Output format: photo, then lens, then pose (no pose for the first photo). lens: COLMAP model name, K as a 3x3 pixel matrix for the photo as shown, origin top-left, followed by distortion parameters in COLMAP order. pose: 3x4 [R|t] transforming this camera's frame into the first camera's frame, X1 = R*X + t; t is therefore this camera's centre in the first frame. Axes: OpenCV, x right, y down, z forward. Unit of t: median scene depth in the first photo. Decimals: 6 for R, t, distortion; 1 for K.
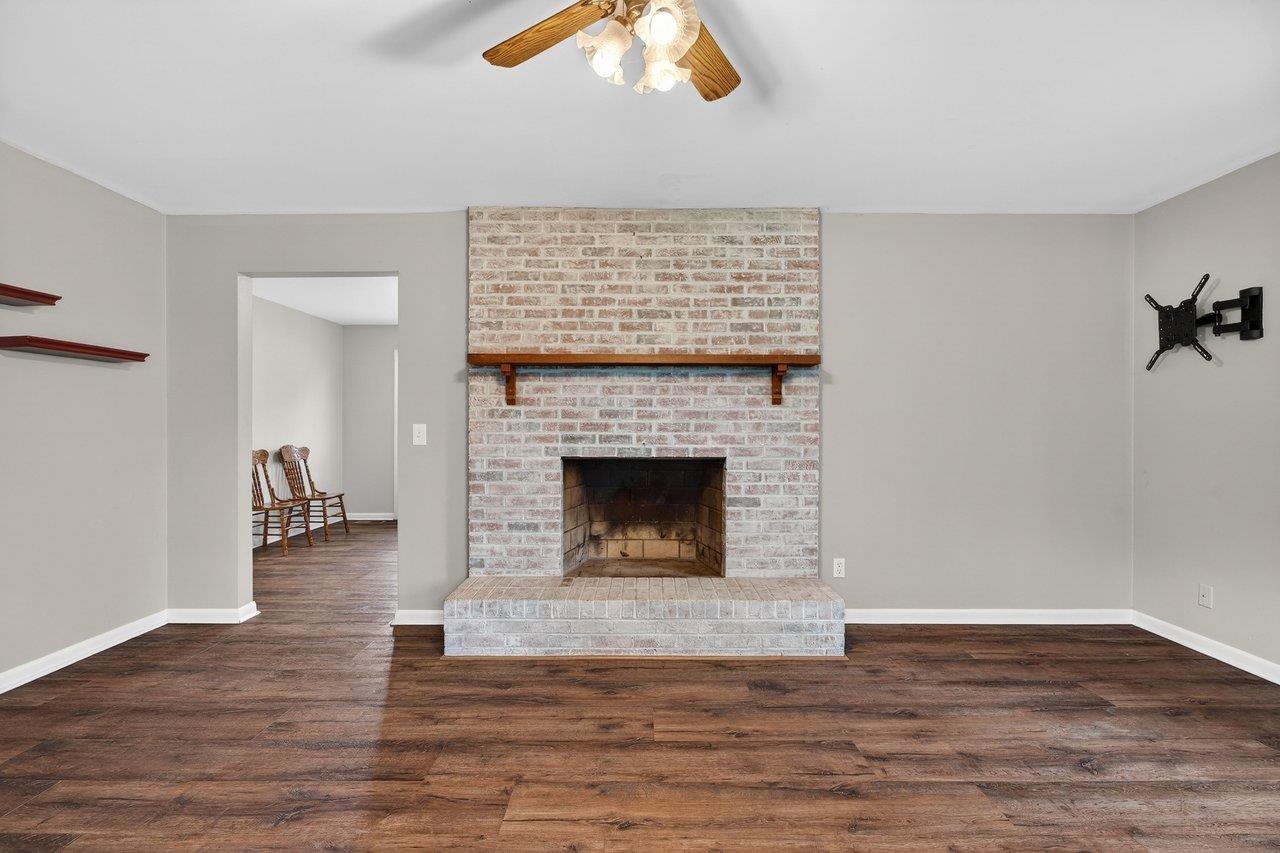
lens RADIAL K [[571.9, 0, 640.0], [0, 571.9, 426.5], [0, 0, 1]] dist [-0.024994, 0.008947]
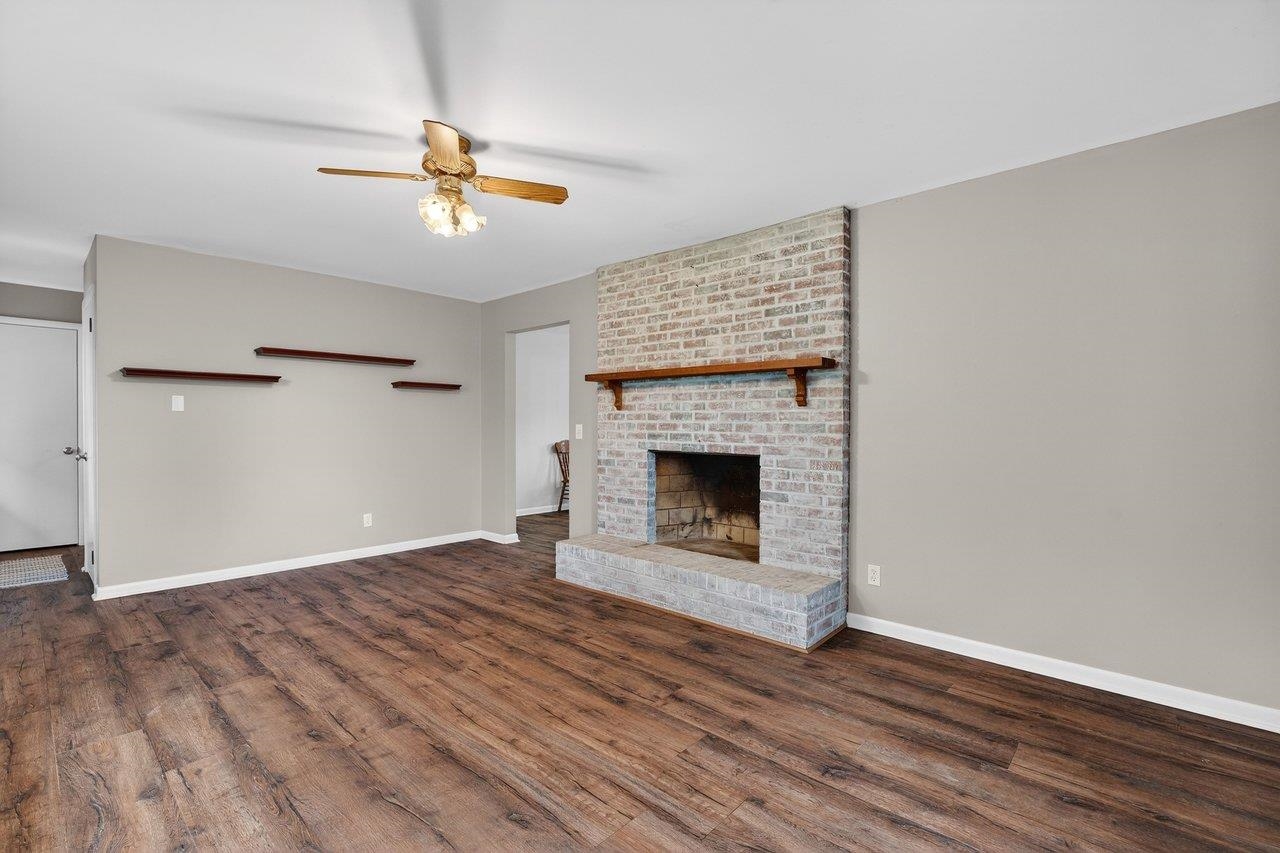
lens RADIAL K [[576.8, 0, 638.7], [0, 576.8, 435.6], [0, 0, 1]] dist [-0.027376, 0.009919]
pose [[0.740337, 0.015251, -0.672063, 0.725654], [-0.007212, 0.999865, 0.014745, 0.001764], [0.672197, -0.006069, 0.740347, 0.020409]]
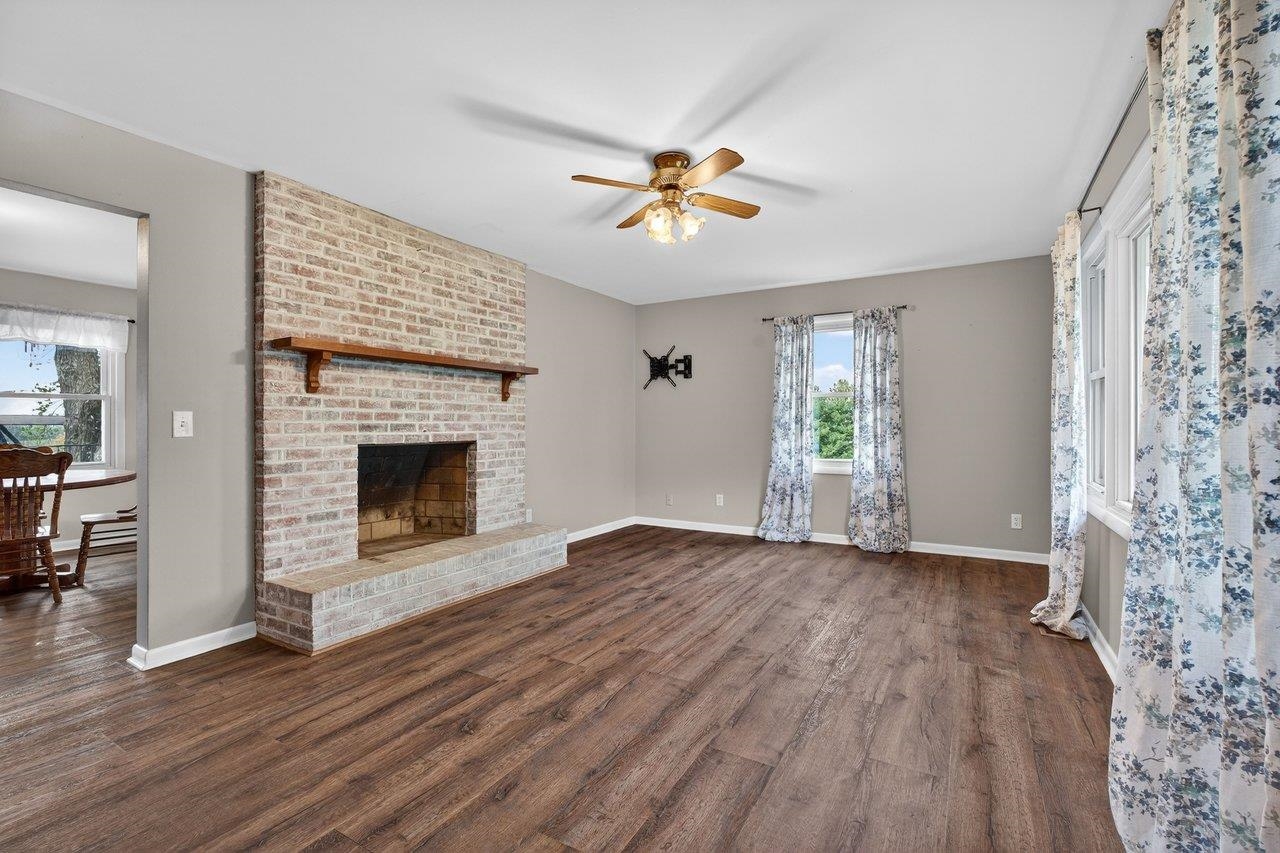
lens RADIAL K [[573.1, 0, 642.9], [0, 573.1, 425.1], [0, 0, 1]] dist [-0.002120, -0.000561]
pose [[0.500927, -0.004516, 0.865478, -0.785182], [0.004143, 0.999987, 0.002820, 0.016312], [-0.865480, 0.002173, 0.500940, 0.024516]]
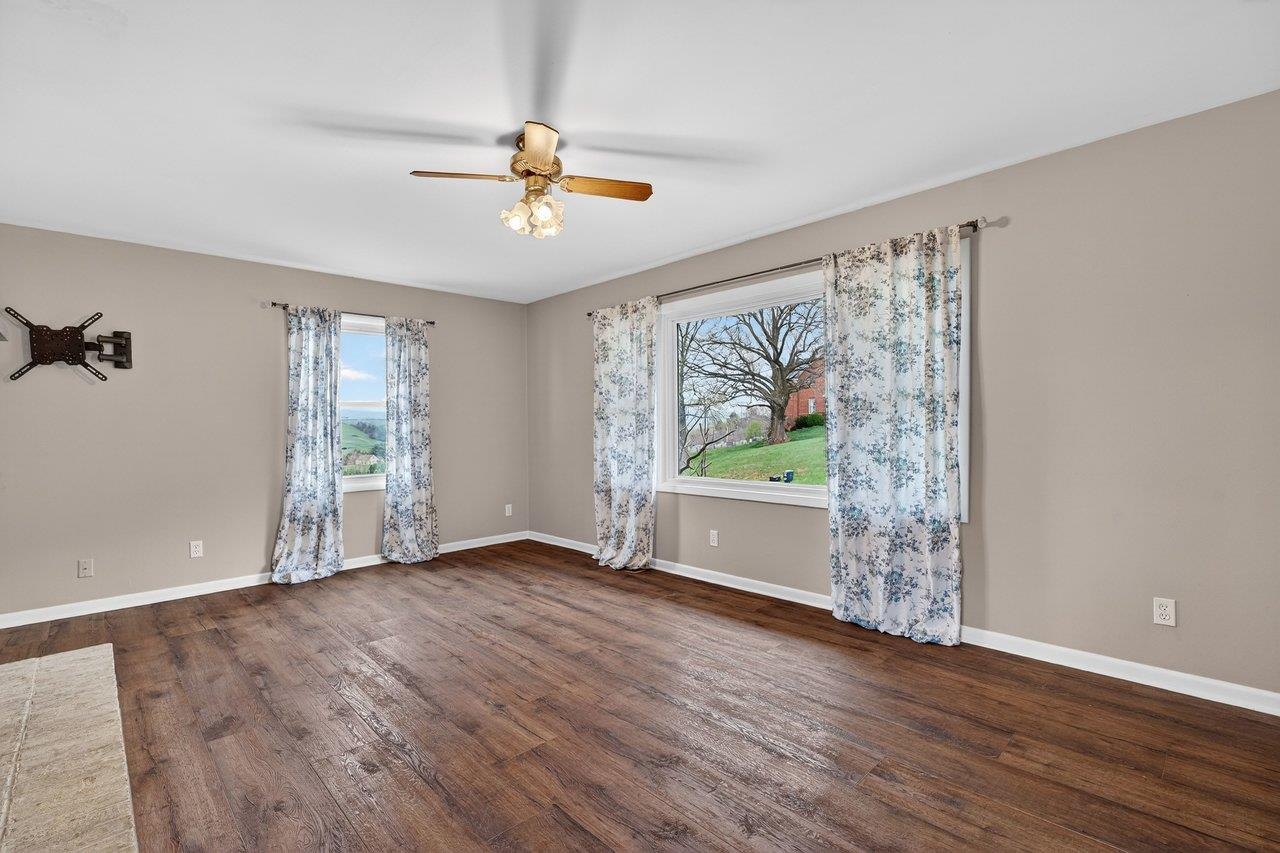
lens RADIAL K [[576.8, 0, 638.7], [0, 576.8, 435.6], [0, 0, 1]] dist [-0.027376, 0.009919]
pose [[-0.698141, -0.005713, 0.715938, -0.667889], [0.013273, 0.999693, 0.020921, -0.002549], [-0.715837, 0.024109, -0.697851, 0.892819]]
